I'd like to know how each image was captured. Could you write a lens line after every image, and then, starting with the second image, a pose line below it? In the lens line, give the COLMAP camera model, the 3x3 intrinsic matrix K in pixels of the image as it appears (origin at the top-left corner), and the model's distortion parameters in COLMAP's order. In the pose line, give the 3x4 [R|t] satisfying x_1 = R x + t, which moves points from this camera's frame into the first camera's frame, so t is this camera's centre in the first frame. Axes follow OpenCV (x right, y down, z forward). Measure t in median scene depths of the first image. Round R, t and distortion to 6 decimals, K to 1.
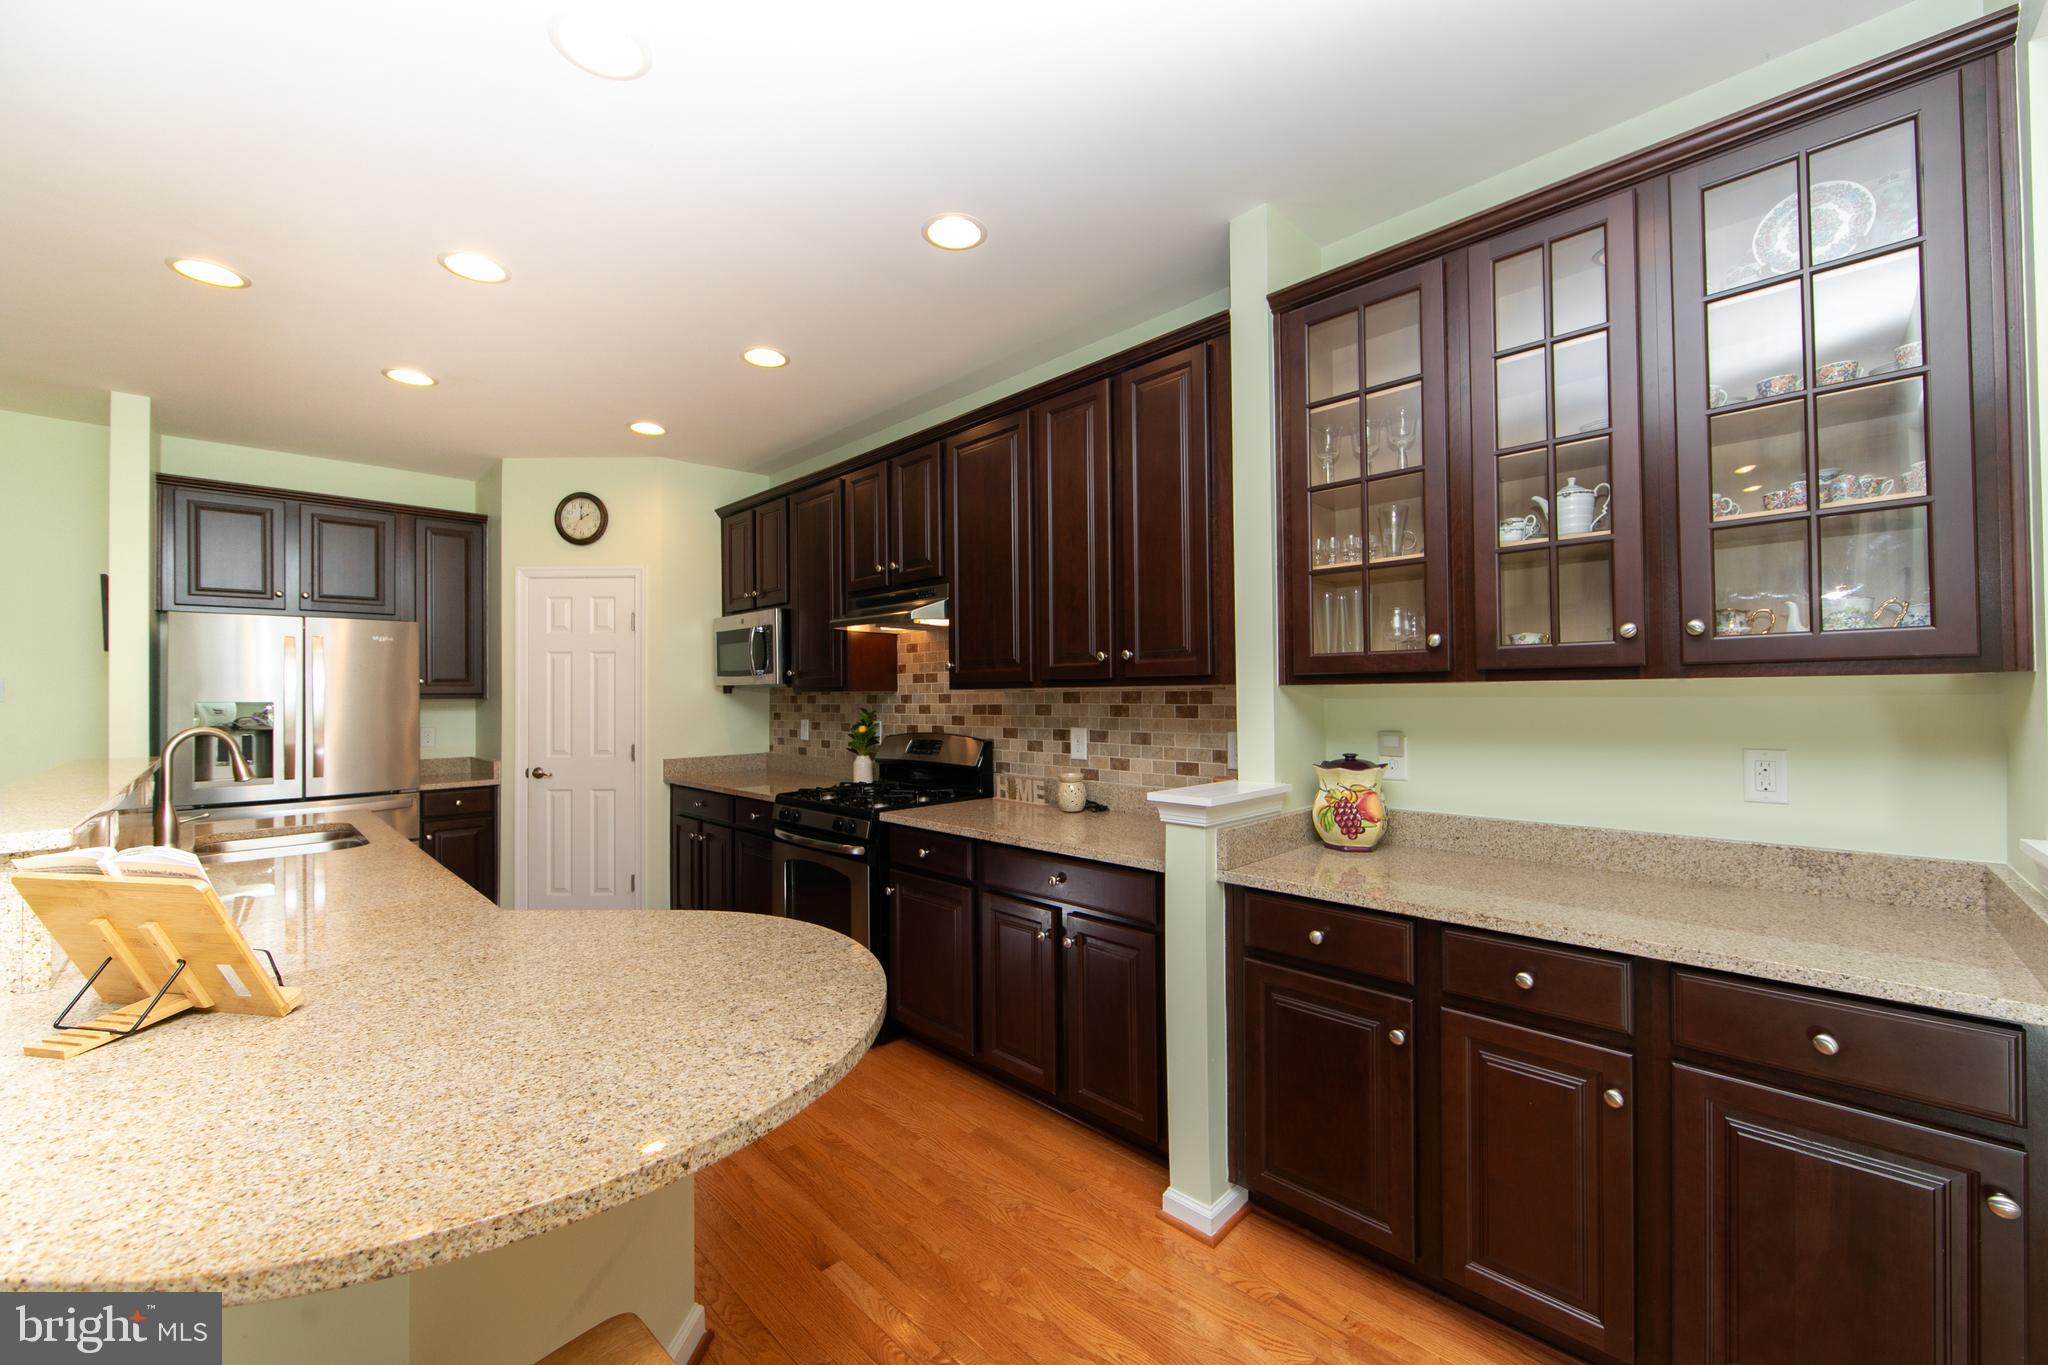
lens RADIAL K [[811.2, 0, 1034.2], [0, 811.2, 682.5], [0, 0, 1]] dist [-0.007014, -0.000133]
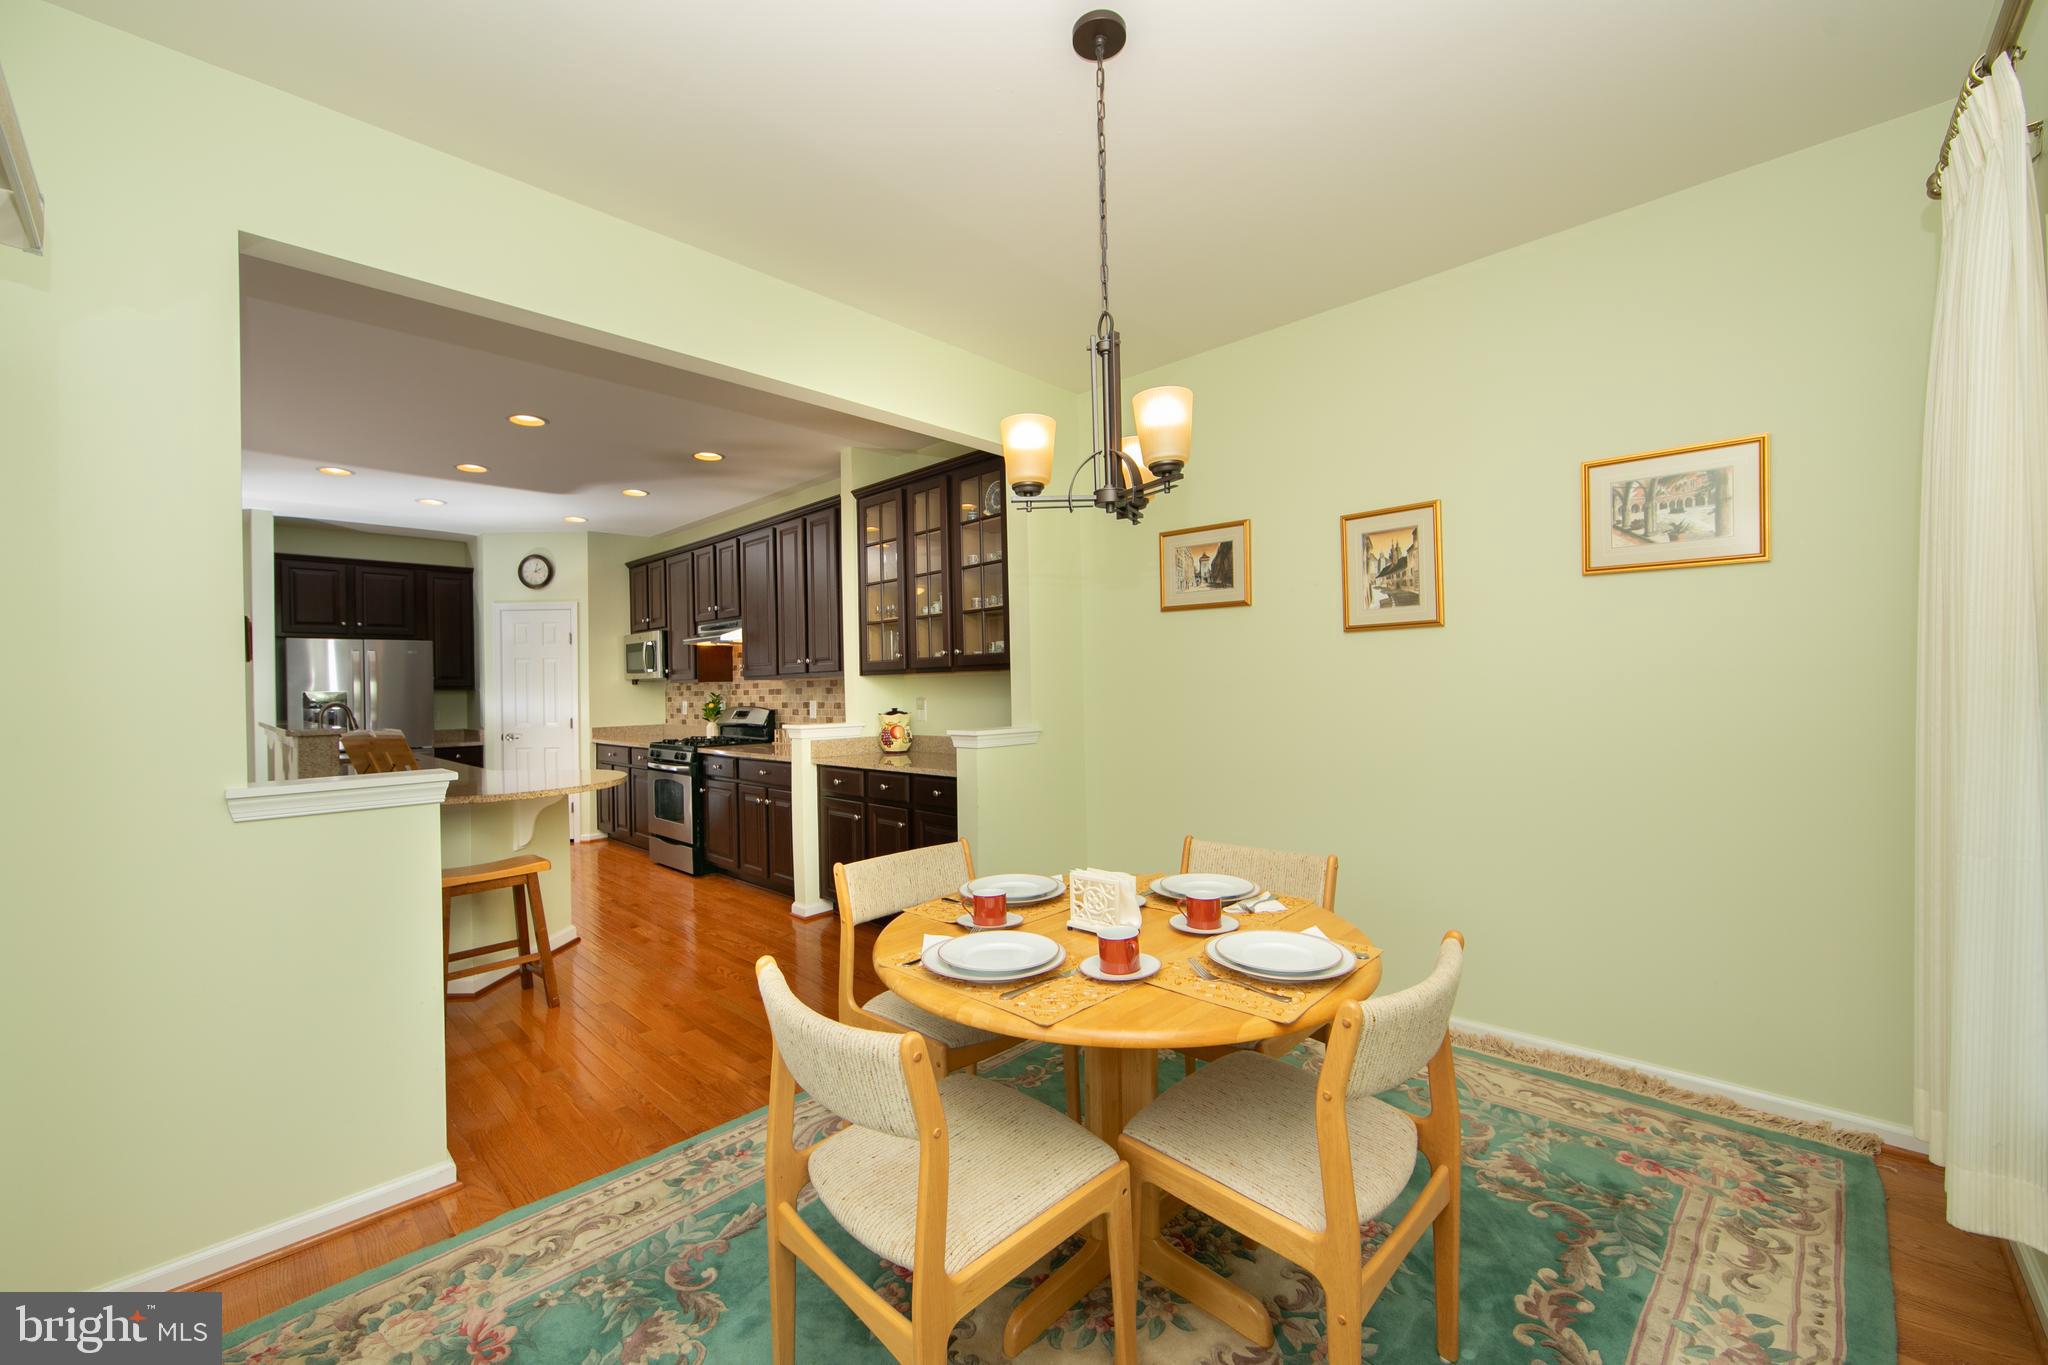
lens RADIAL K [[811.2, 0, 1026.7], [0, 811.2, 678.6], [0, 0, 1]] dist [-0.007014, -0.000133]
pose [[0.999841, -0.011491, 0.013658, 0.448920], [0.011415, 0.999919, 0.005642, 0.002697], [-0.013722, -0.005486, 0.999891, -0.706836]]
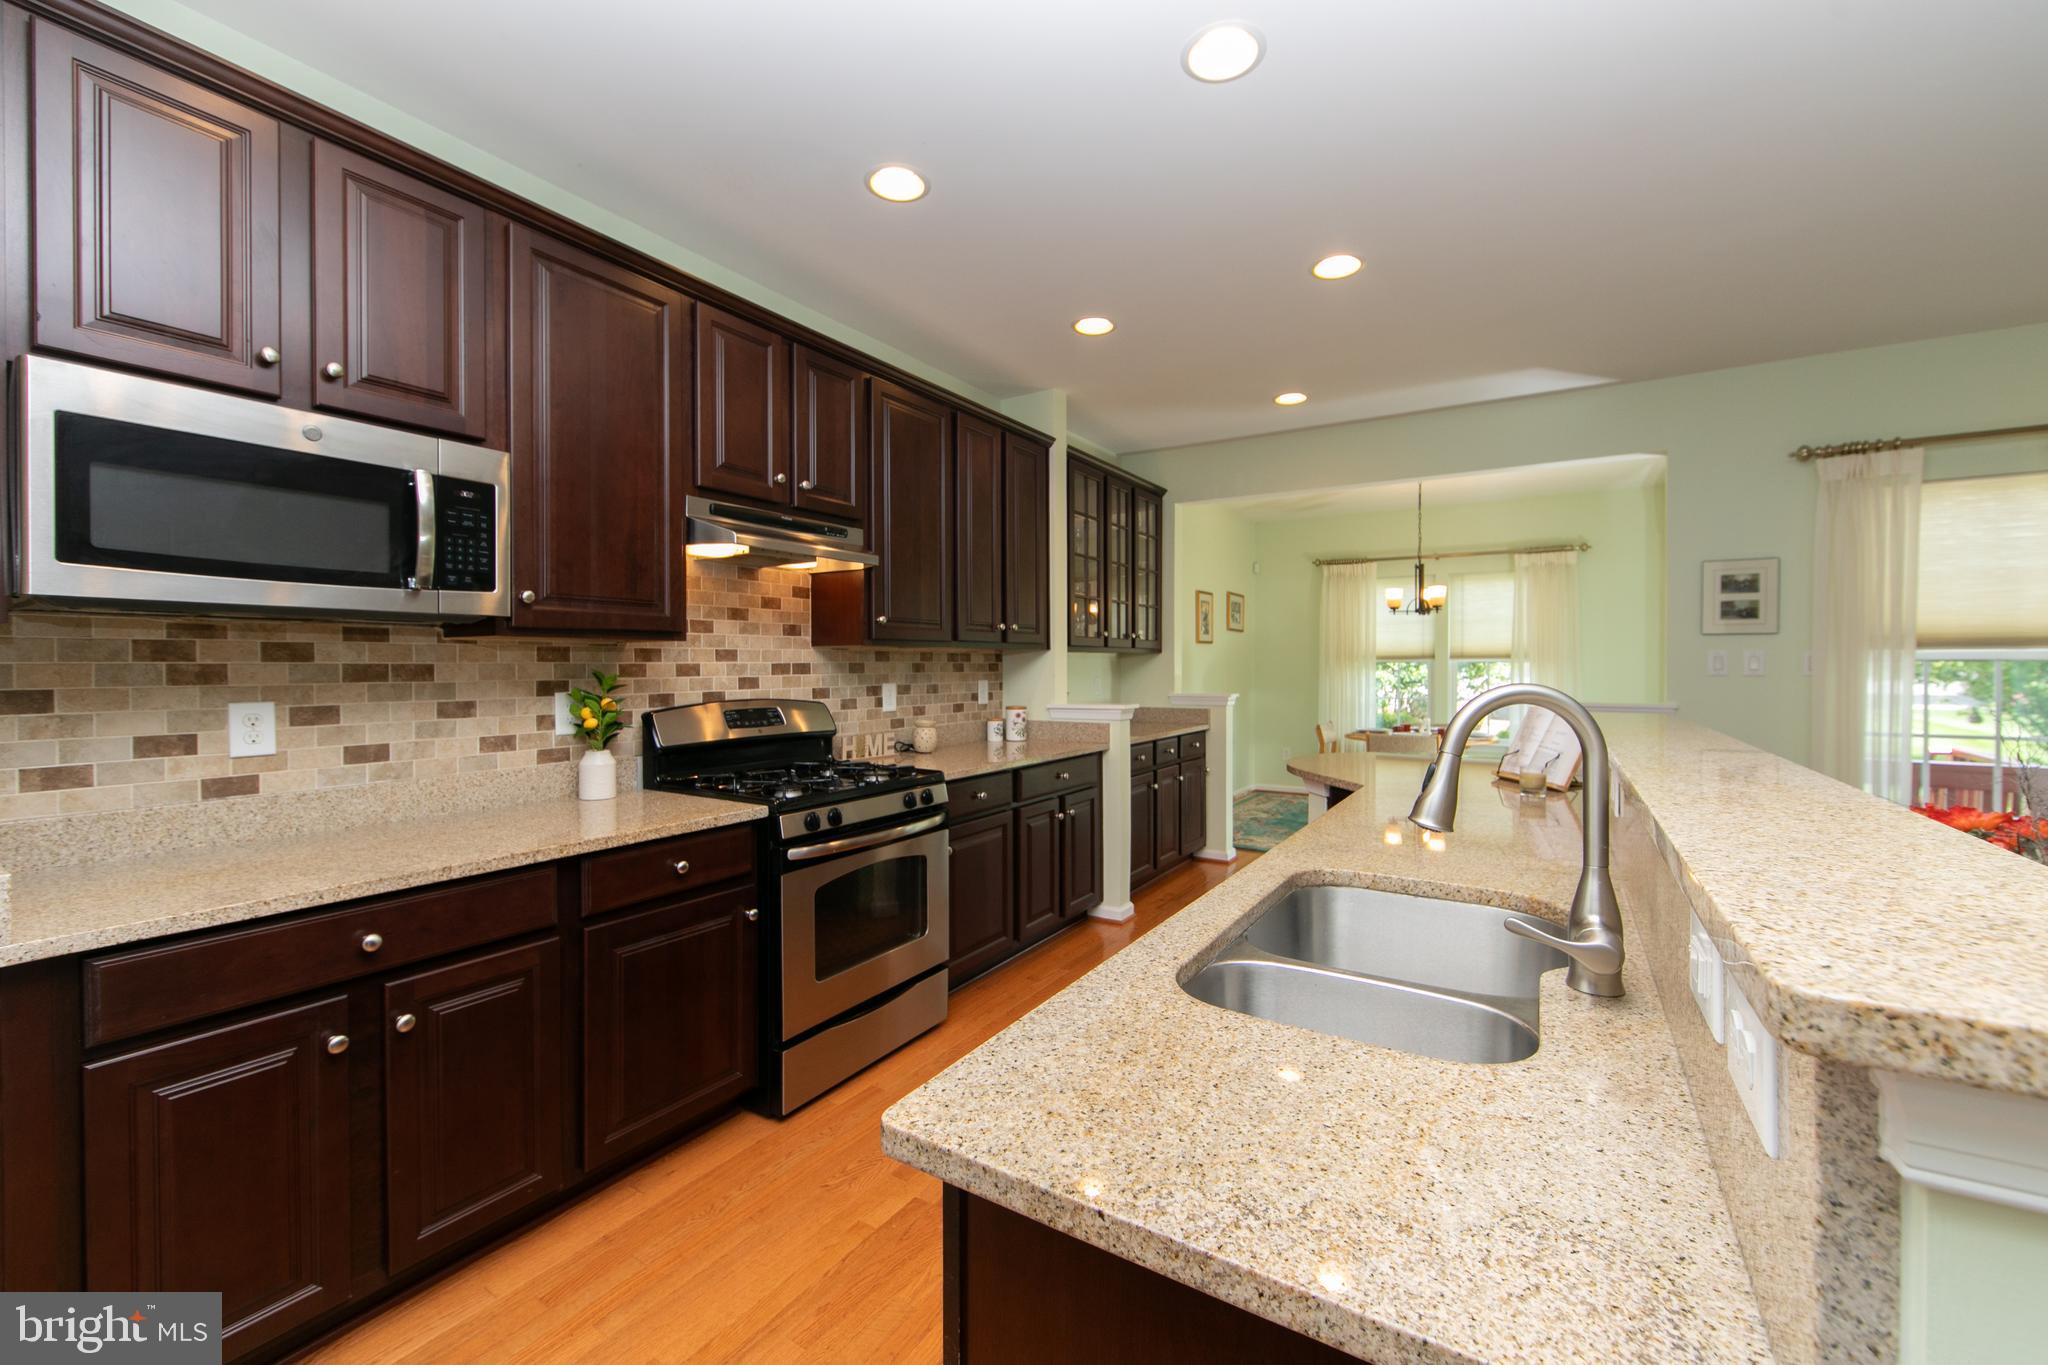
lens RADIAL K [[811.2, 0, 1027.9], [0, 811.2, 676.7], [0, 0, 1]] dist [-0.007014, -0.000133]
pose [[-0.203750, 0.003177, 0.979018, -0.972543], [0.000625, 0.999995, -0.003115, 0.045206], [-0.979023, -0.000023, -0.203751, 0.934127]]
